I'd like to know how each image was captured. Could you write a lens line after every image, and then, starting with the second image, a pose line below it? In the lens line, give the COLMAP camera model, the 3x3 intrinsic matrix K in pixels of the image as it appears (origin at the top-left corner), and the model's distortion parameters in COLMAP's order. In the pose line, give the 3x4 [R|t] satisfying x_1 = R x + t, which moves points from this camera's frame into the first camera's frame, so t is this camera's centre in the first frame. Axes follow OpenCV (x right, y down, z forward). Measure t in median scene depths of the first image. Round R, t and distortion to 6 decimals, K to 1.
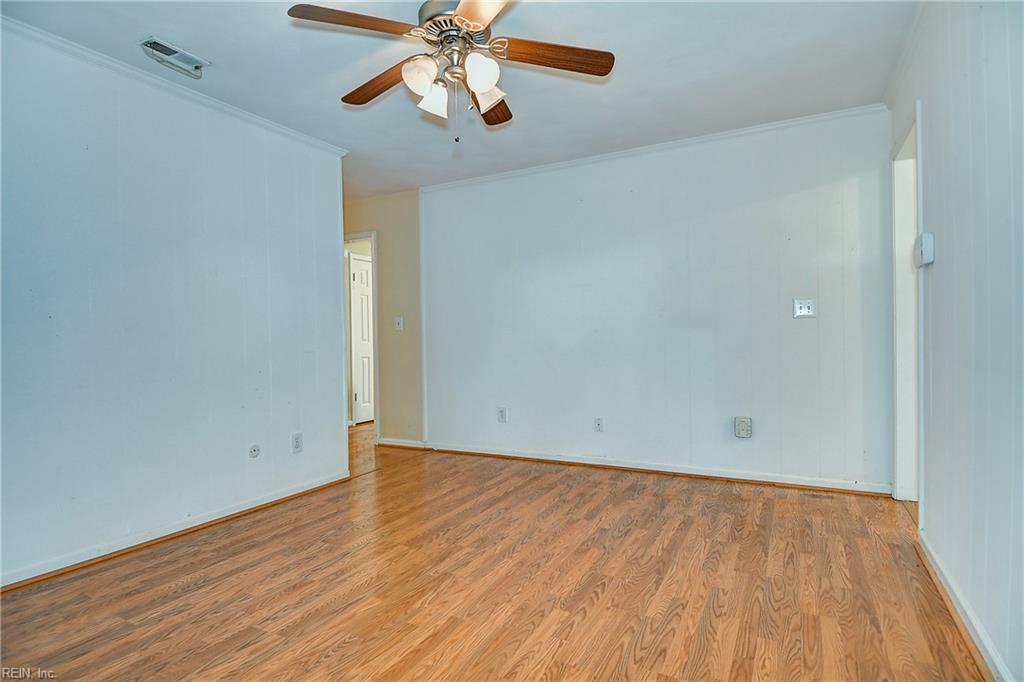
lens RADIAL K [[535.4, 0, 512.0], [0, 535.4, 341.0], [0, 0, 1]] dist [0.047215, -0.051456]
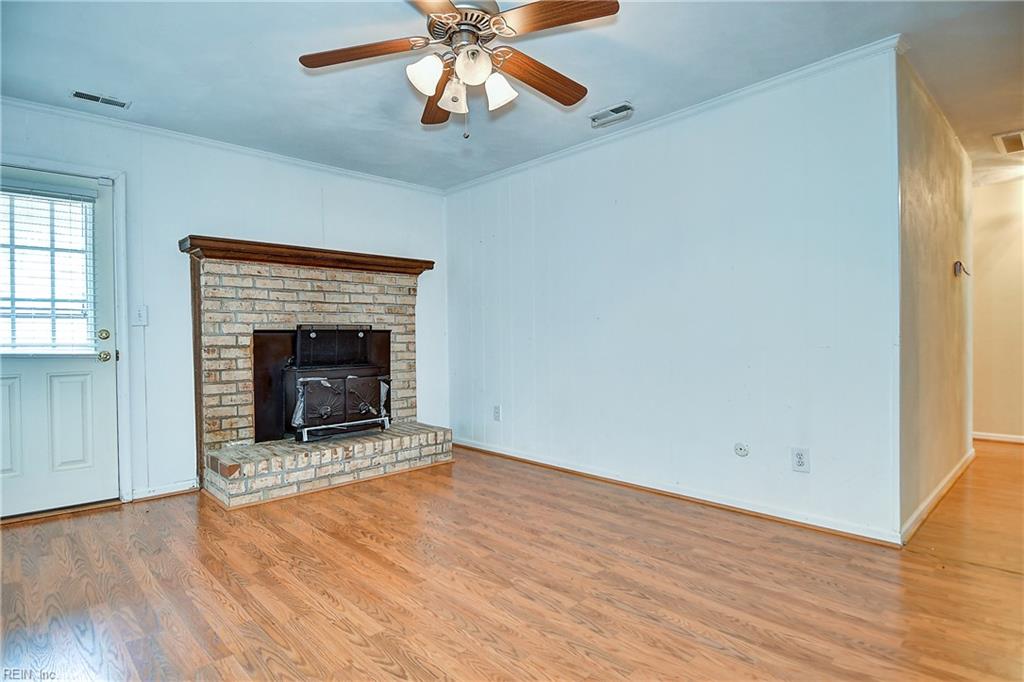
lens RADIAL K [[535.4, 0, 512.0], [0, 535.4, 341.0], [0, 0, 1]] dist [0.047215, -0.051456]
pose [[-0.323741, 0.028697, -0.945710, 0.726456], [0.012398, 0.999583, 0.026088, -0.021714], [0.946064, -0.003279, -0.323962, 1.246518]]
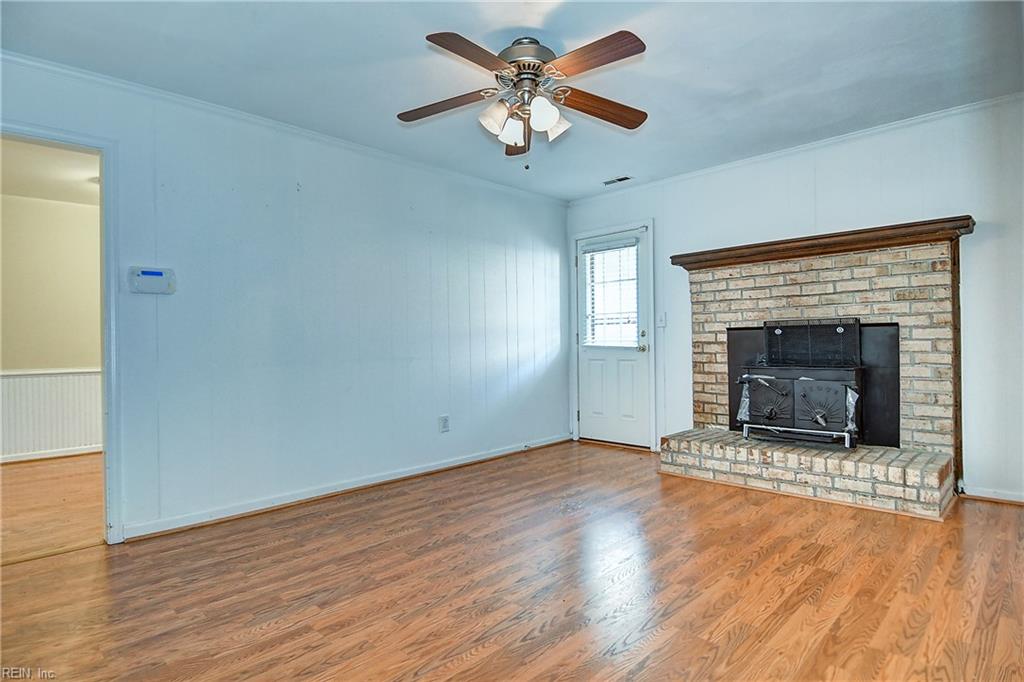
lens RADIAL K [[535.4, 0, 512.0], [0, 535.4, 341.0], [0, 0, 1]] dist [0.047215, -0.051456]
pose [[-0.955756, 0.034007, 0.292187, -0.354948], [0.035168, 0.999381, -0.001281, -0.002279], [-0.292050, 0.009052, -0.956360, 1.883145]]
